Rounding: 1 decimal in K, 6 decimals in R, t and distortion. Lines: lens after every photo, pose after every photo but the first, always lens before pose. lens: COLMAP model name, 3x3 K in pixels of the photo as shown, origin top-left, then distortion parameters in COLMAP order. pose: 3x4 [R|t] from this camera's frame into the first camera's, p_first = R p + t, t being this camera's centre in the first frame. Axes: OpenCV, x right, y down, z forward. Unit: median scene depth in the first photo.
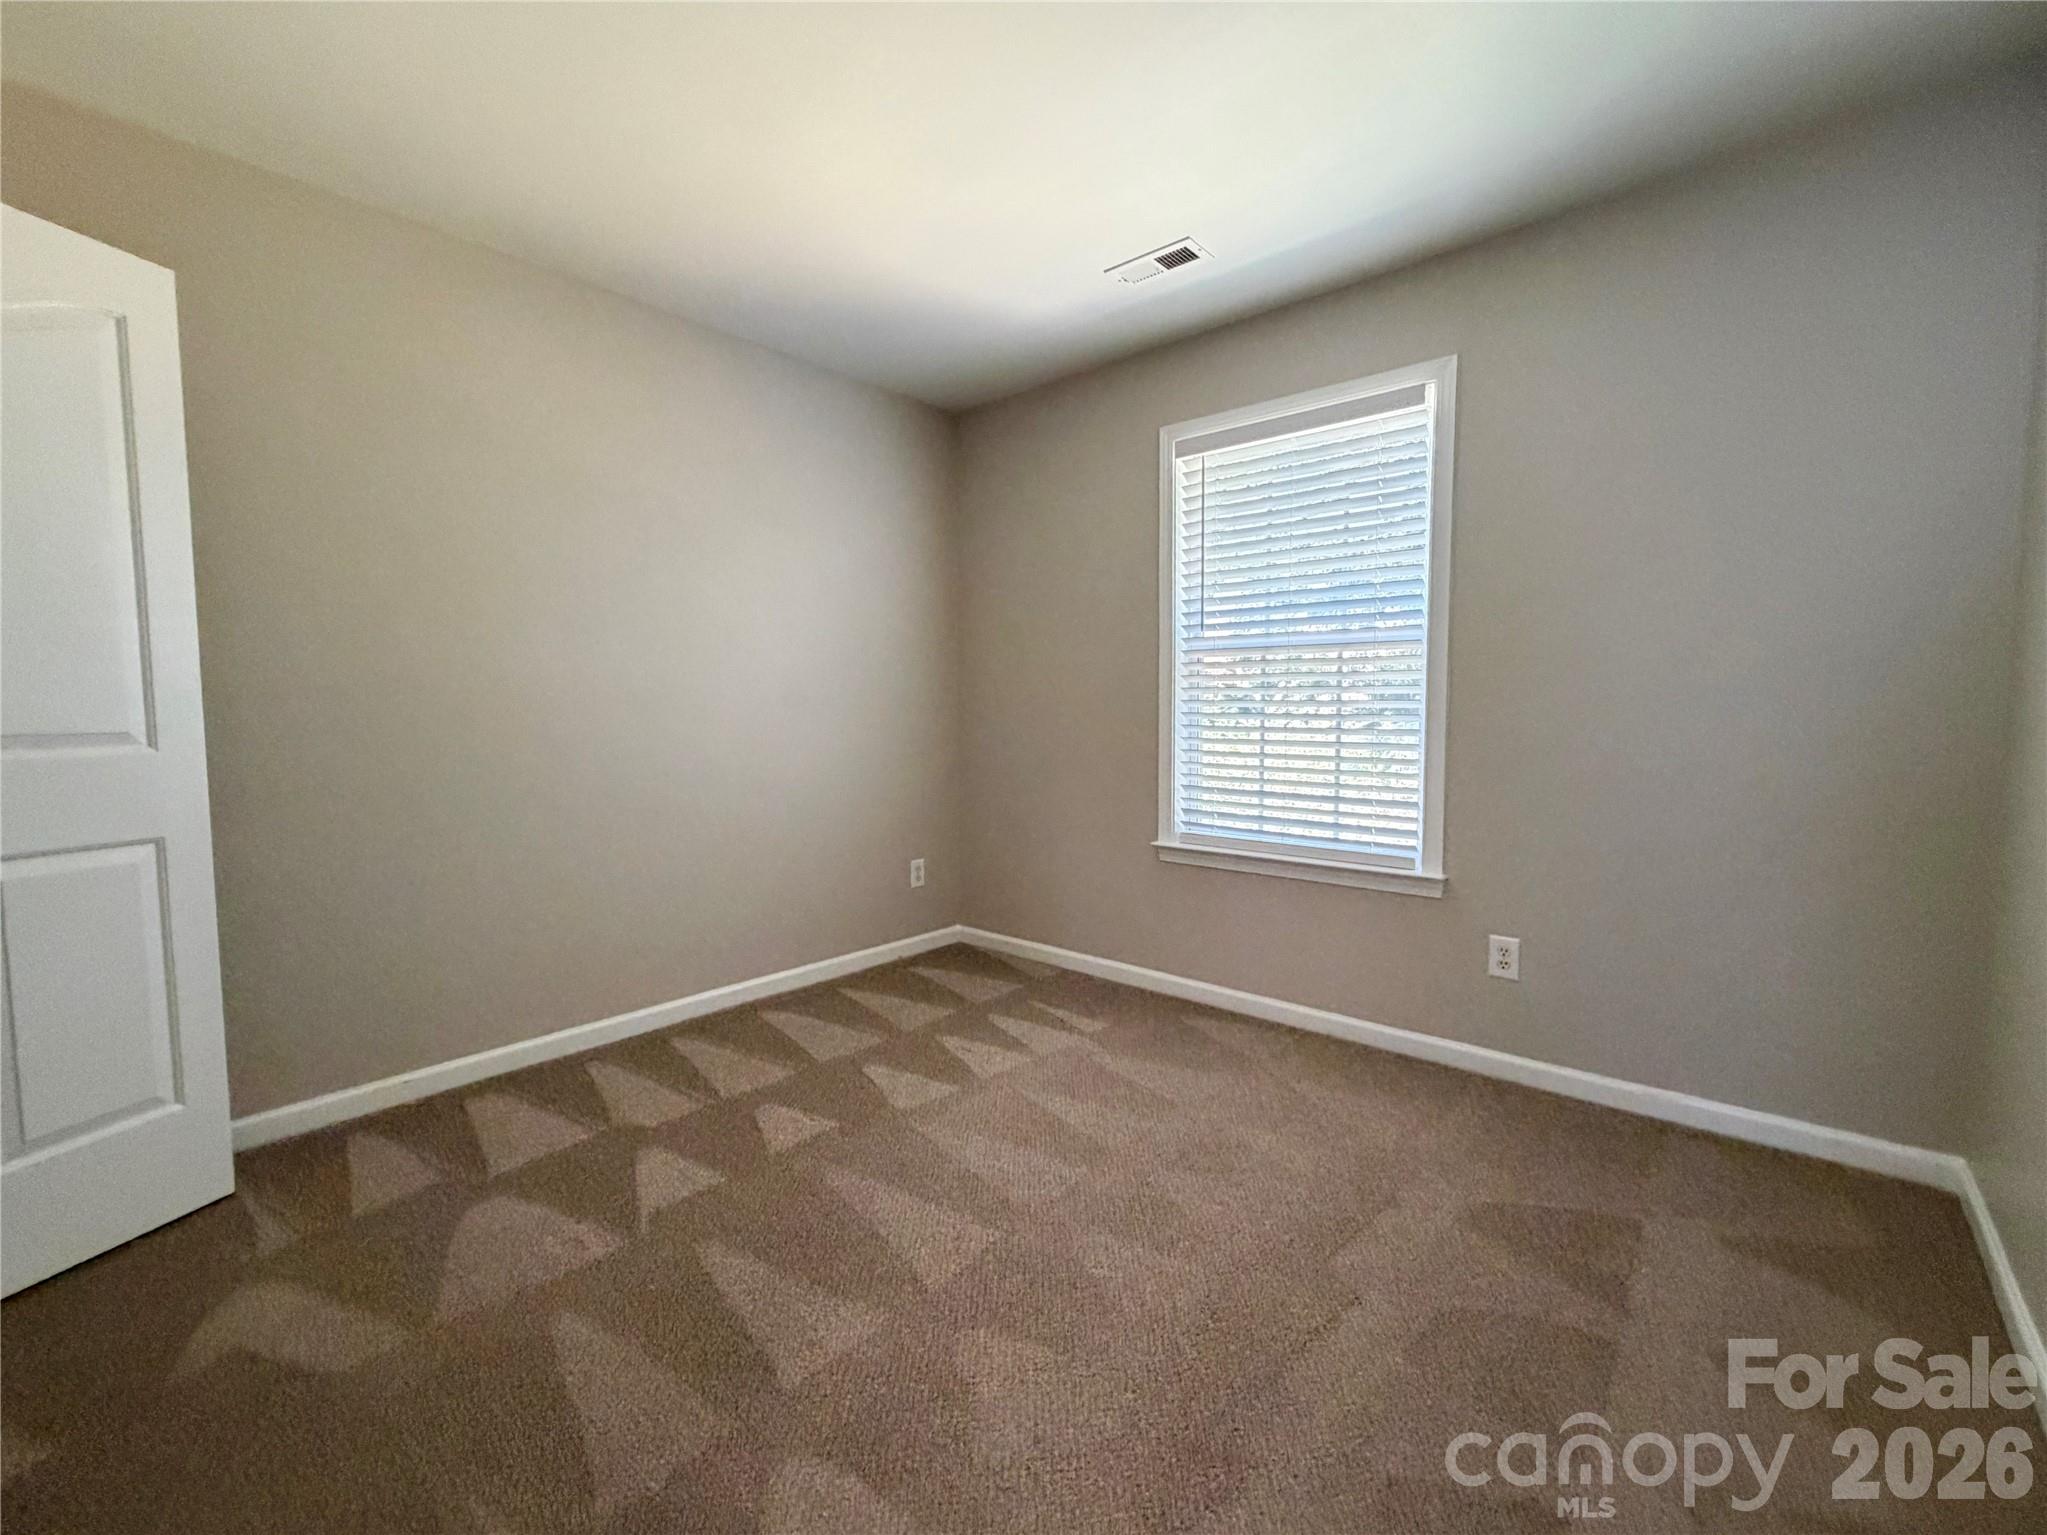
lens RADIAL K [[843.3, 0, 1022.2], [0, 843.3, 759.3], [0, 0, 1]] dist [0.004921, -0.000507]
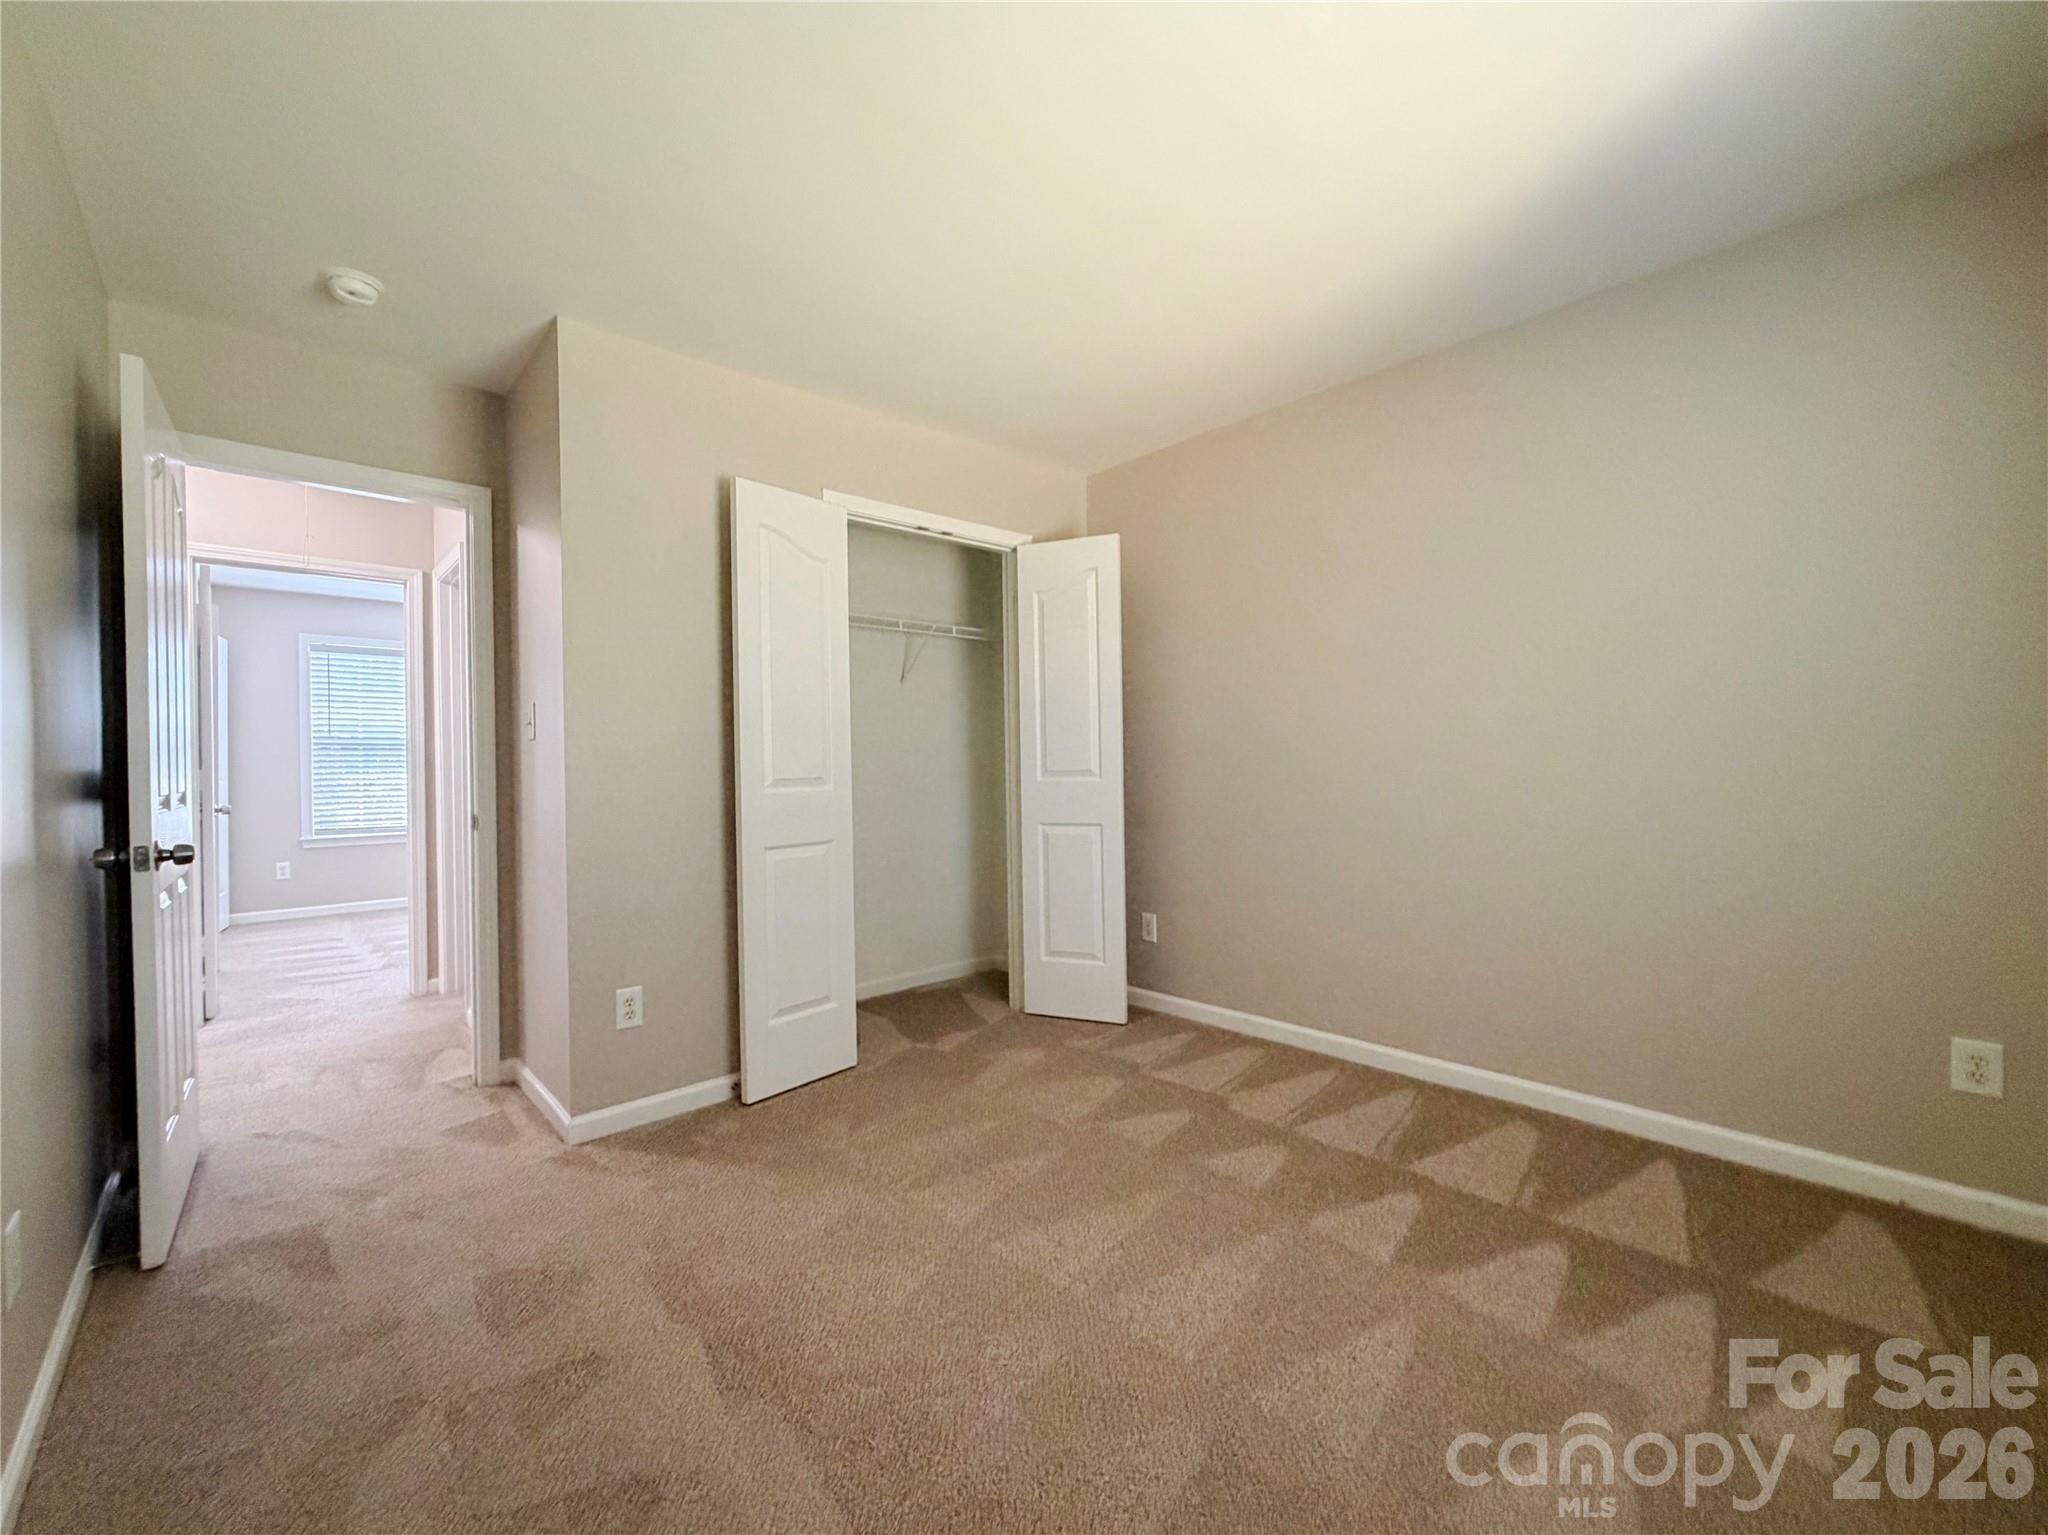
lens RADIAL K [[843.7, 0, 1039.0], [0, 843.7, 769.7], [0, 0, 1]] dist [0.004921, -0.000507]
pose [[-0.068636, 0.018400, -0.997472, 0.791705], [-0.048027, 0.998610, 0.021726, -0.057914], [0.996485, 0.049397, -0.067657, 0.825117]]
